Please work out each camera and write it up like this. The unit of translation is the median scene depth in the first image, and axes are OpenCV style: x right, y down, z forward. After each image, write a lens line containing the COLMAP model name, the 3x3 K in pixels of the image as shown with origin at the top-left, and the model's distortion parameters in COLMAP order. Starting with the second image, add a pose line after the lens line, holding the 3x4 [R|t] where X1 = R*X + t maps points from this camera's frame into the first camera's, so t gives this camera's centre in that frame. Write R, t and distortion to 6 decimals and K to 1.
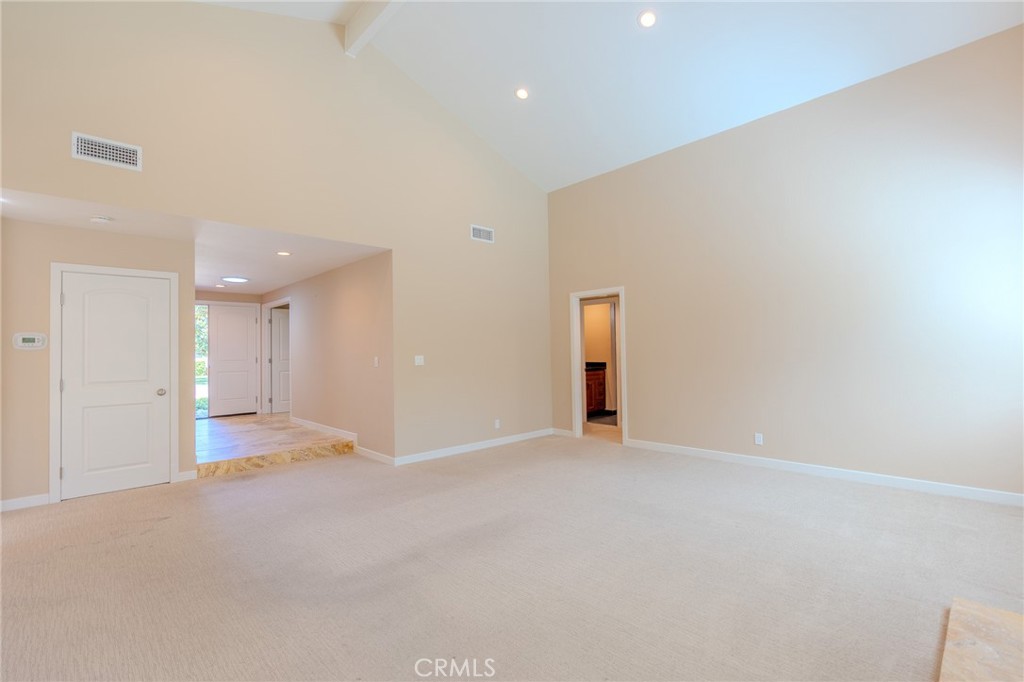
lens RADIAL K [[454.3, 0, 516.3], [0, 454.3, 341.3], [0, 0, 1]] dist [-0.006242, 0.002006]
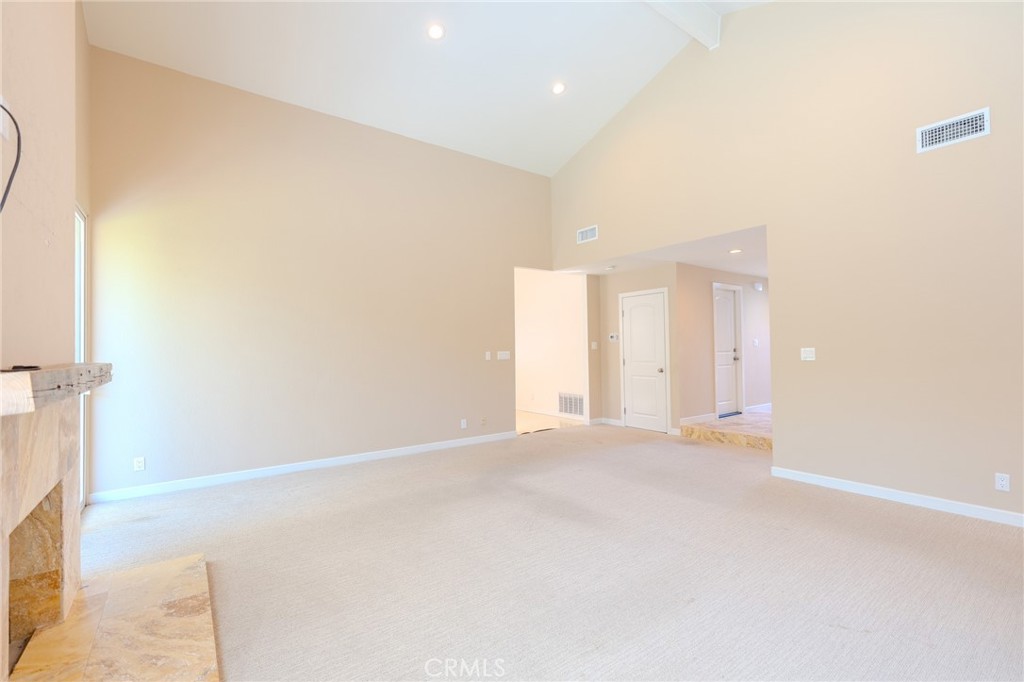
lens RADIAL K [[454.3, 0, 516.3], [0, 454.3, 341.3], [0, 0, 1]] dist [-0.006242, 0.002006]
pose [[-0.122492, 0.002299, -0.992467, 0.648812], [0.036663, 0.999325, -0.002211, 0.003778], [0.991792, -0.036657, -0.122494, 0.631084]]
